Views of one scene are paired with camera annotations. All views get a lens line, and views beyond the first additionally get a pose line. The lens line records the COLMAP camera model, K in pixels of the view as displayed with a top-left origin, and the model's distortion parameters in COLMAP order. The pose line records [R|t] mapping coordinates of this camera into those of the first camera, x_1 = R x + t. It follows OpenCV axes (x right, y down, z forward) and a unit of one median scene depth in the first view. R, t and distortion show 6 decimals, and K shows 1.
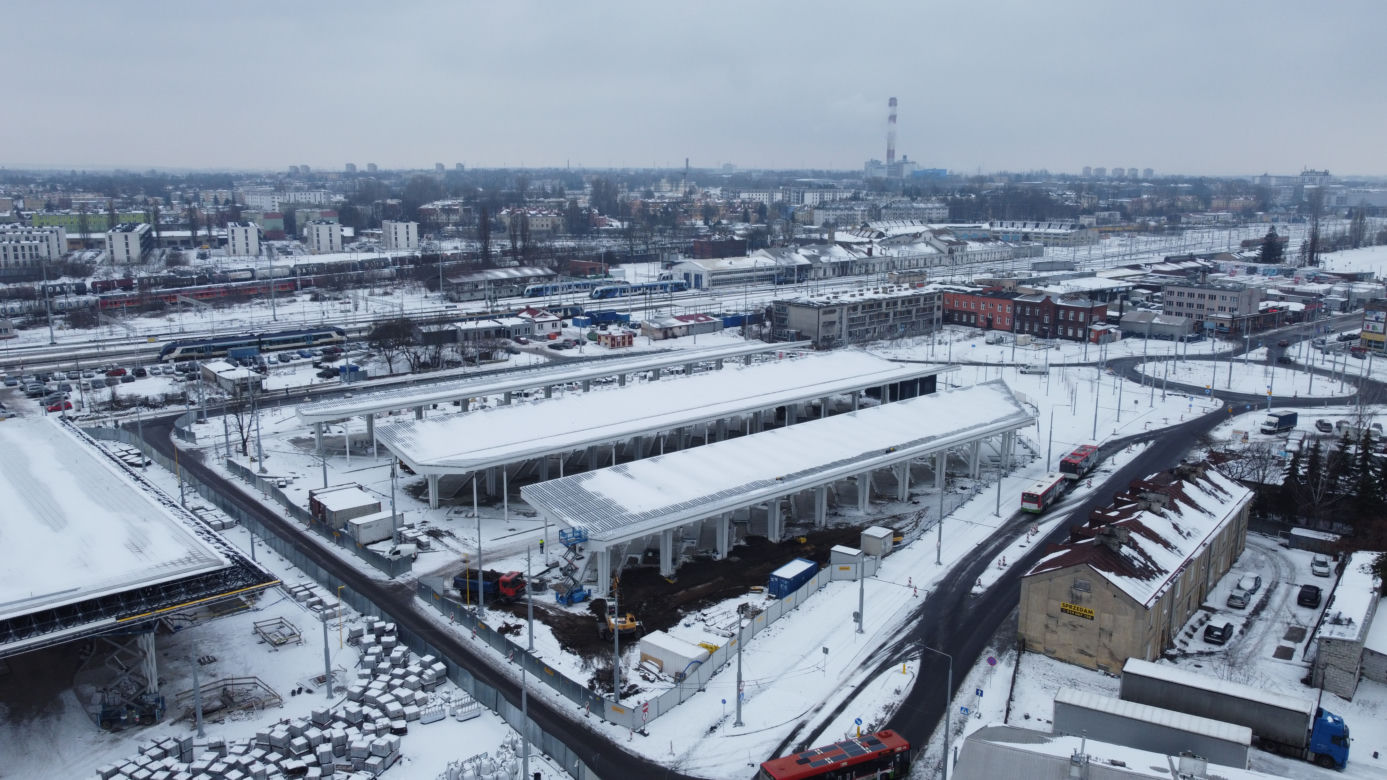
lens RADIAL K [[1047.4, 0, 688.7], [0, 1047.4, 387.0], [0, 0, 1]] dist [0.001177, -0.009885]
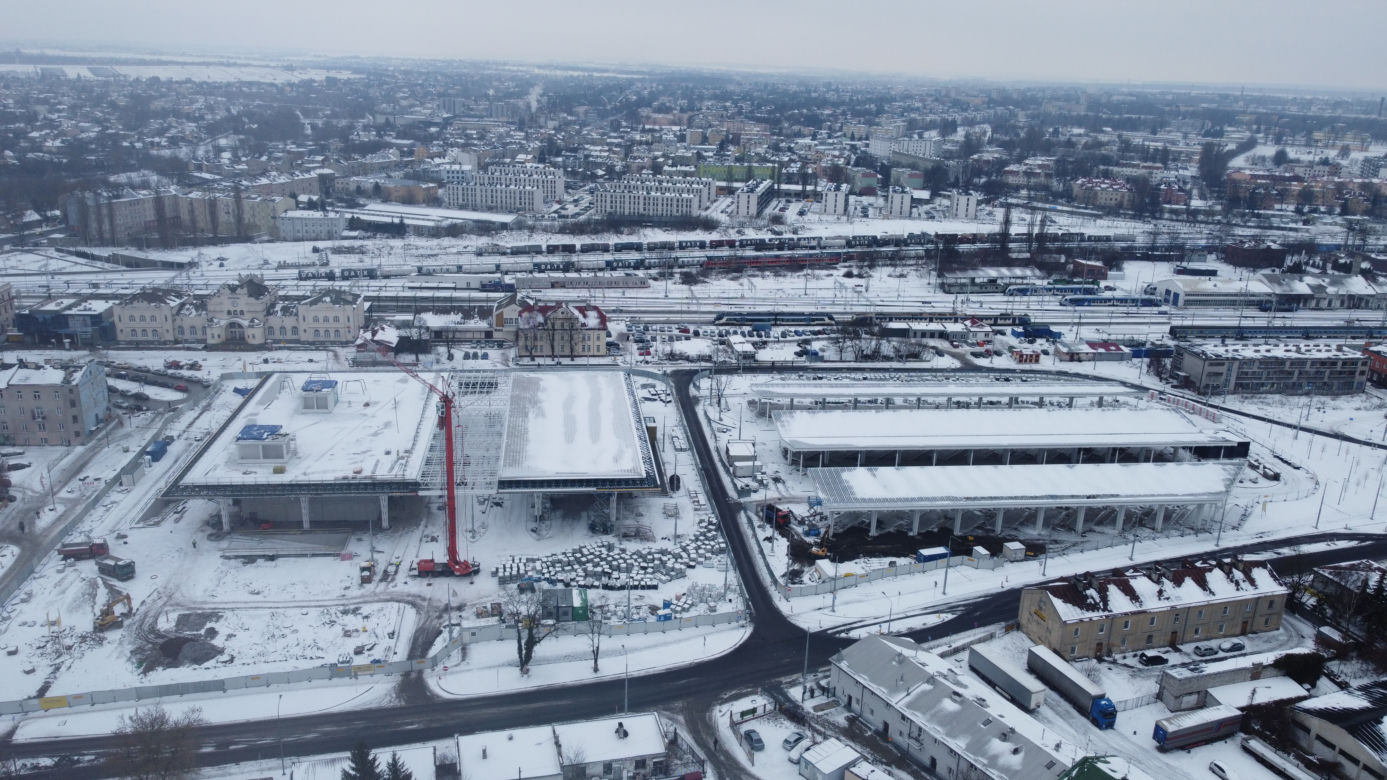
lens RADIAL K [[1047.4, 0, 688.7], [0, 1047.4, 387.0], [0, 0, 1]] dist [0.001177, -0.009885]
pose [[0.822796, 0.191722, -0.535023, 0.278316], [-0.144740, 0.981031, 0.128954, -0.111760], [0.549598, -0.028664, 0.834938, -0.287857]]
